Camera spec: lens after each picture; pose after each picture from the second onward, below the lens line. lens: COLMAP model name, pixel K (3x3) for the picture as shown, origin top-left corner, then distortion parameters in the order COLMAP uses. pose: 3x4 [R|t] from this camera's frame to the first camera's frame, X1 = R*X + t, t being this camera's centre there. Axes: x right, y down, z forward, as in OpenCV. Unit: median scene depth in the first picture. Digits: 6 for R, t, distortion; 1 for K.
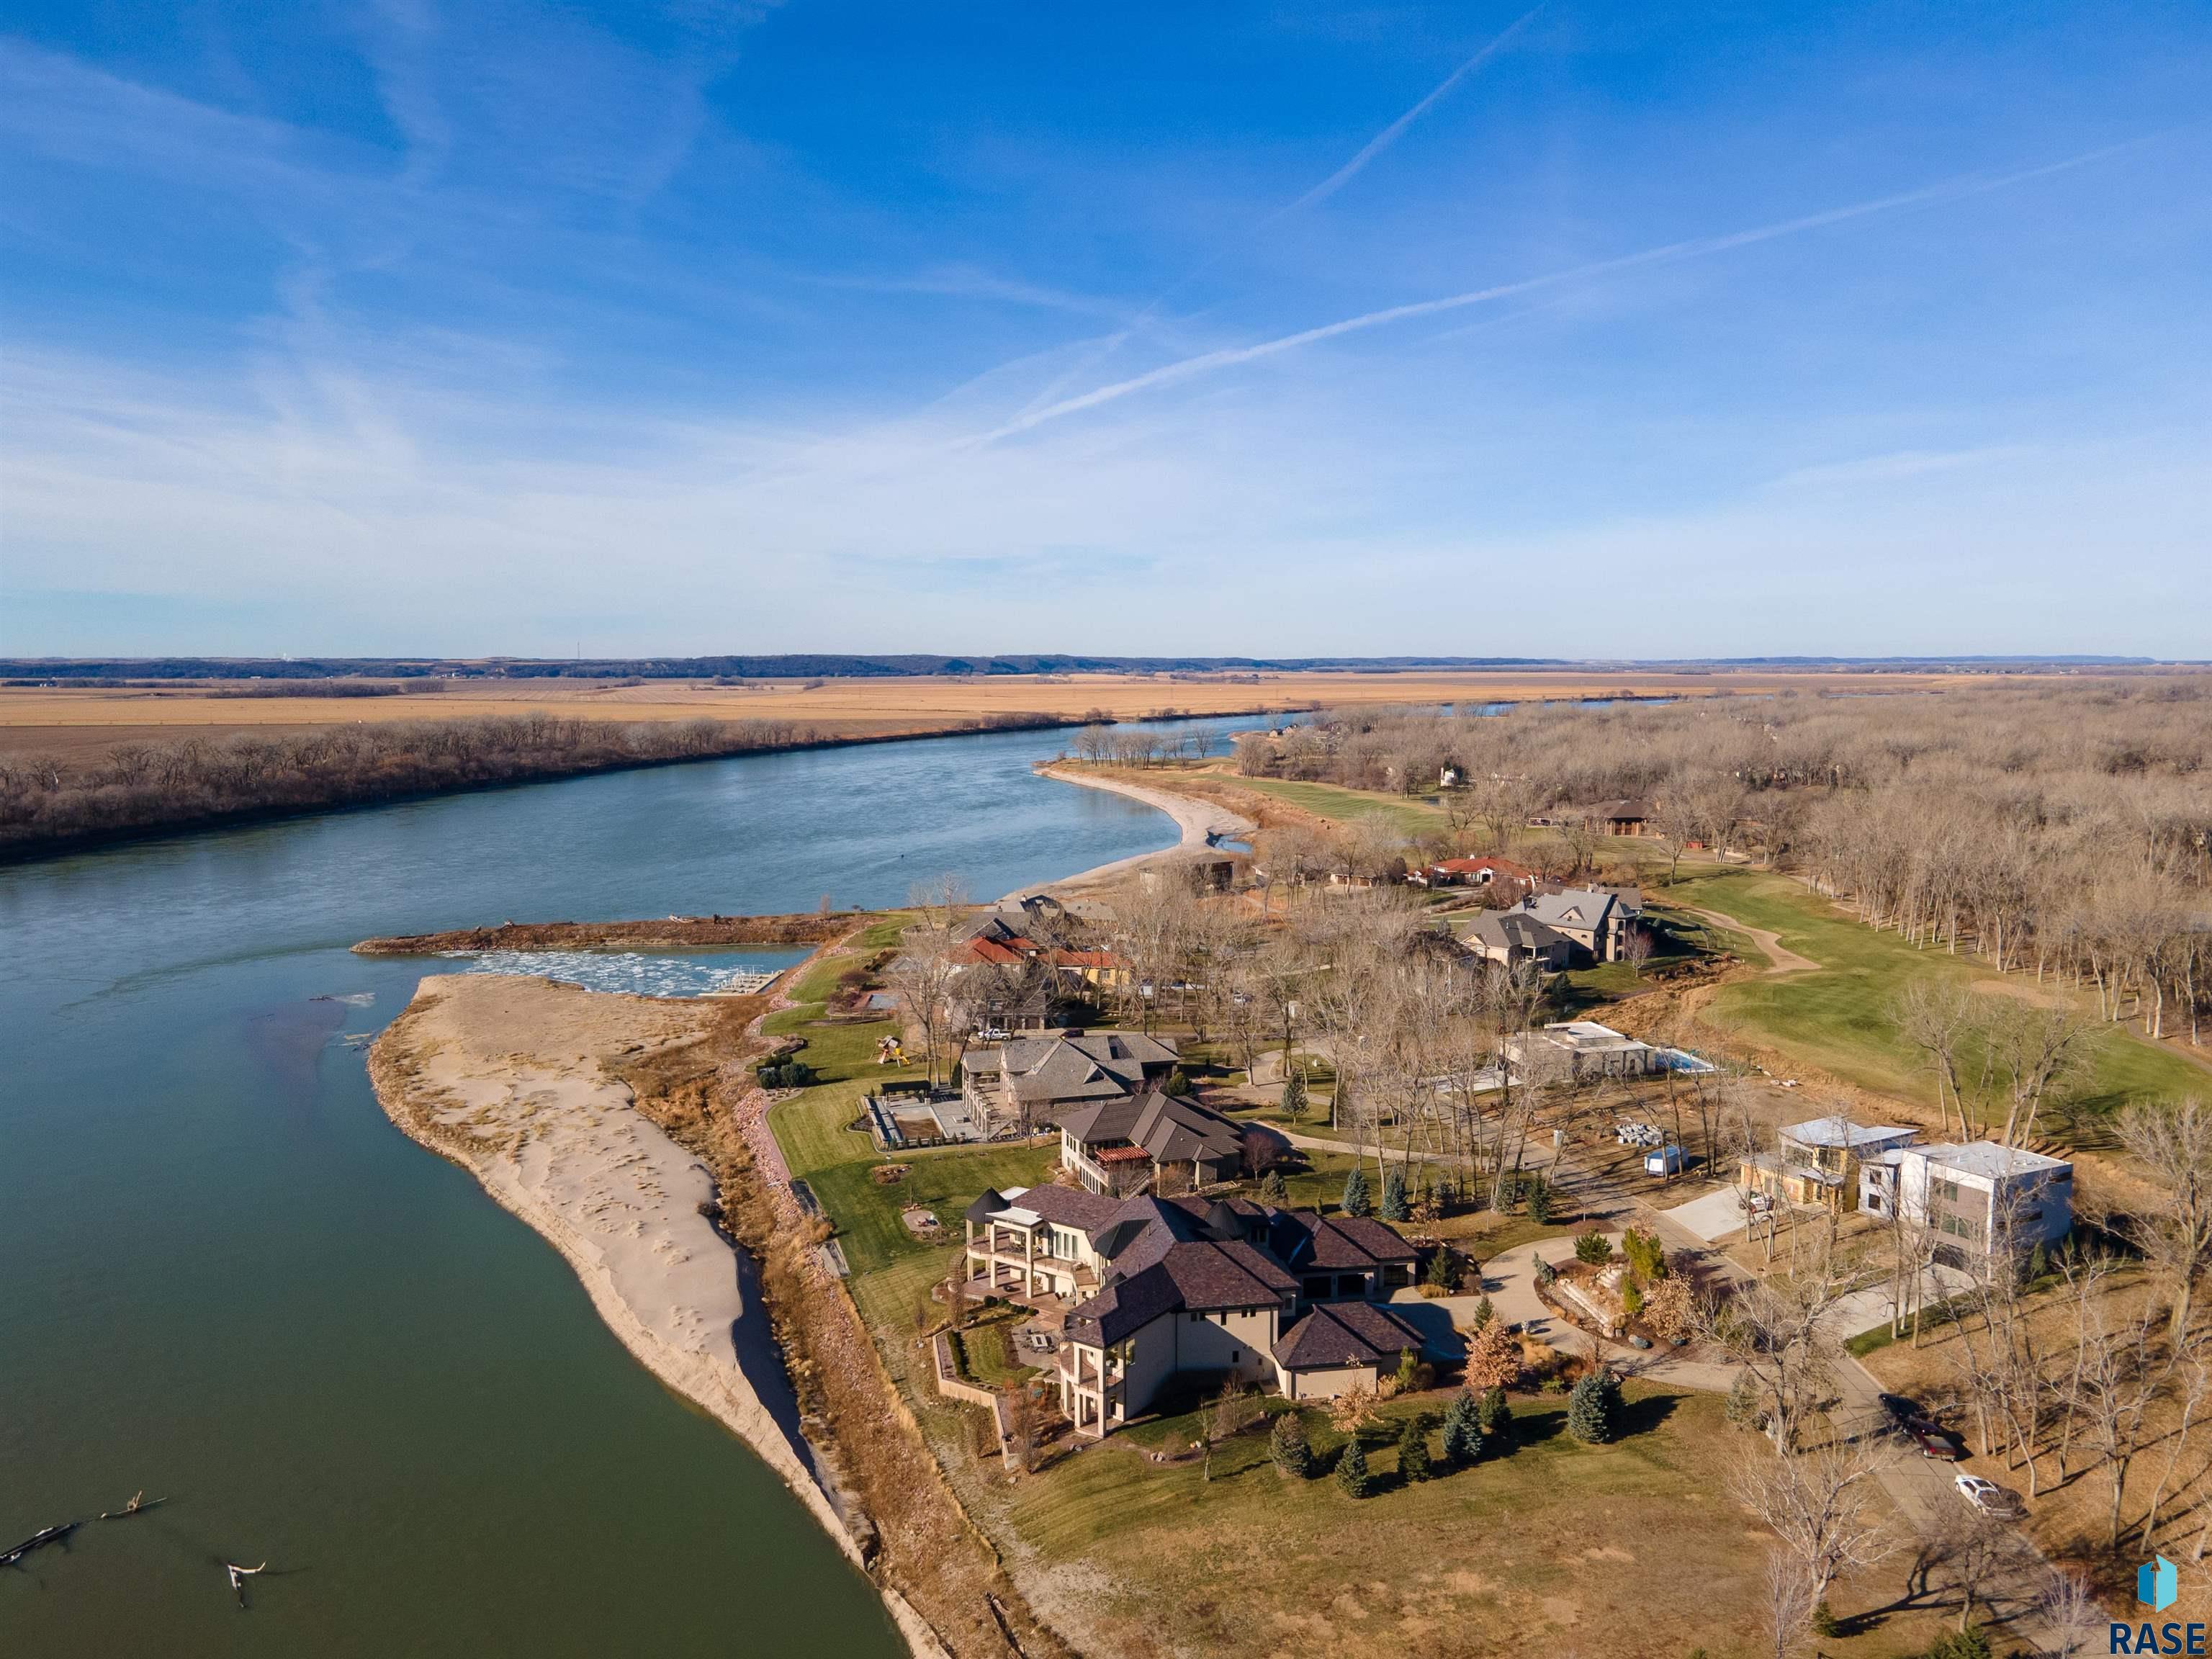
lens RADIAL K [[1692.7, 0, 1113.0], [0, 1692.7, 829.2], [0, 0, 1]] dist [0.066362, -0.003447]
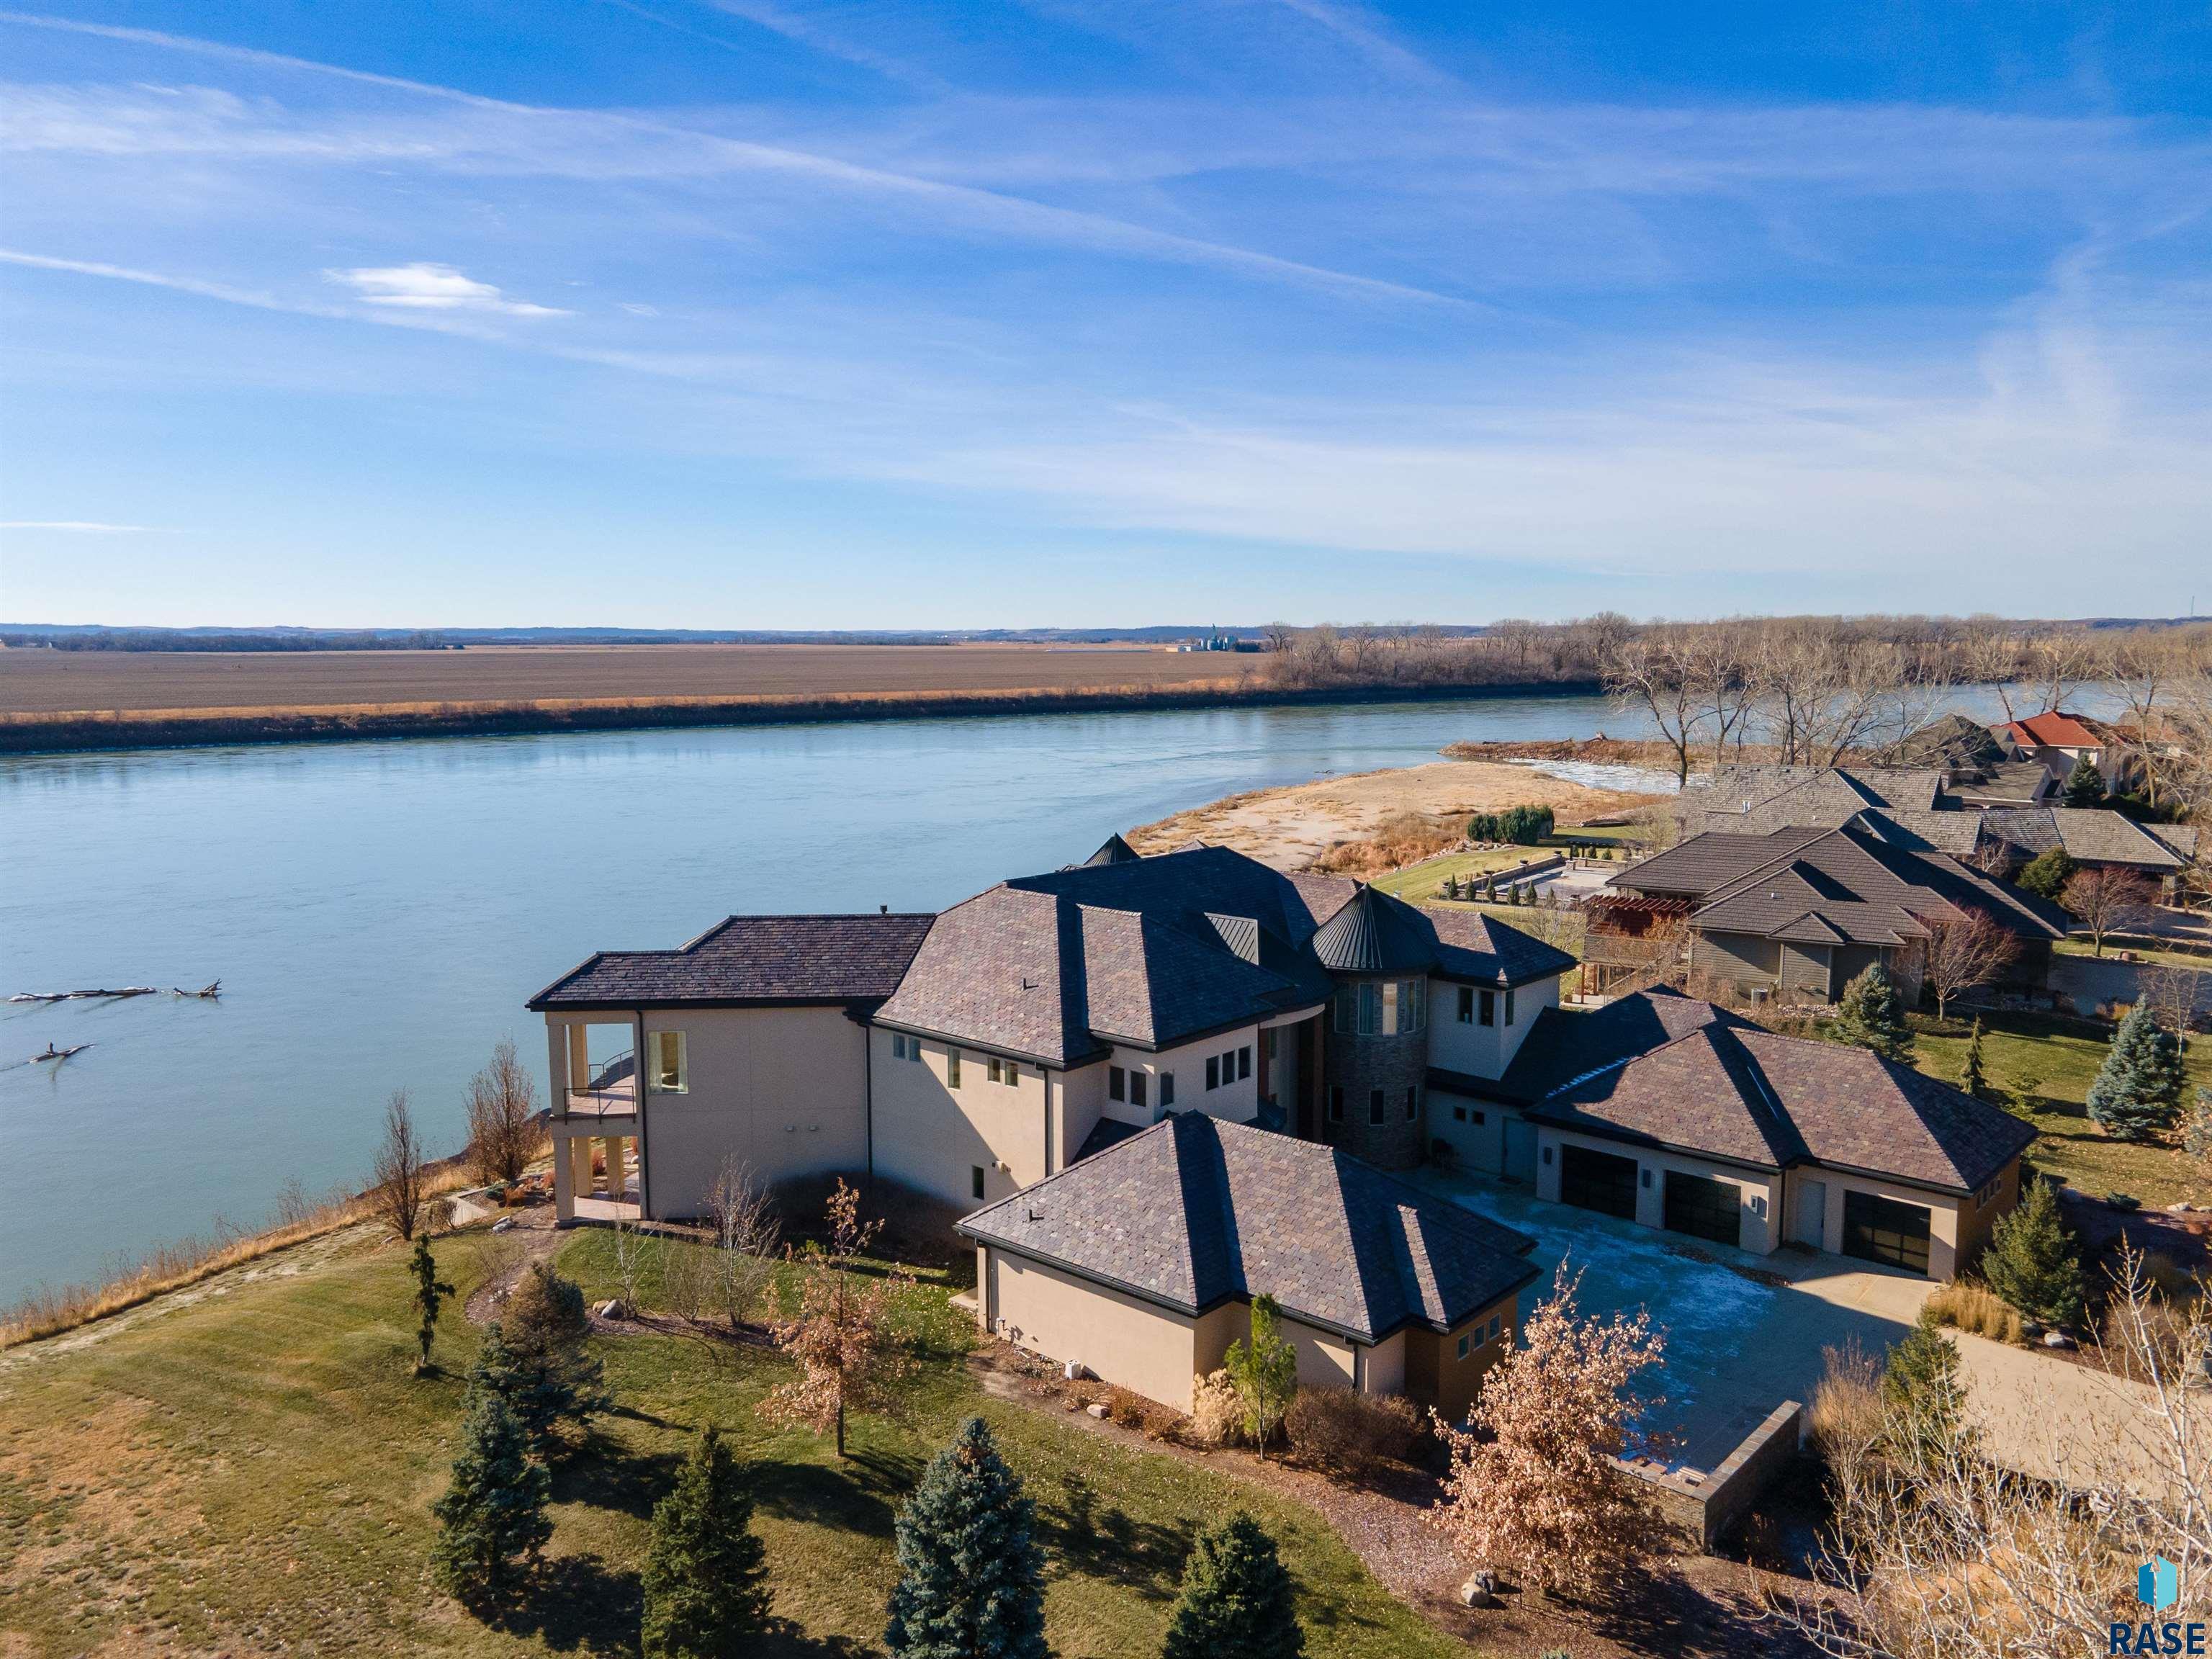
lens RADIAL K [[1583.5, 0, 1103.0], [0, 1583.5, 893.2], [0, 0, 1]] dist [0.087207, 0.001033]
pose [[0.569968, 0.103744, -0.815091, 0.380798], [-0.073044, 0.994467, 0.075497, 0.216314], [0.818413, 0.016506, 0.574393, 0.815776]]
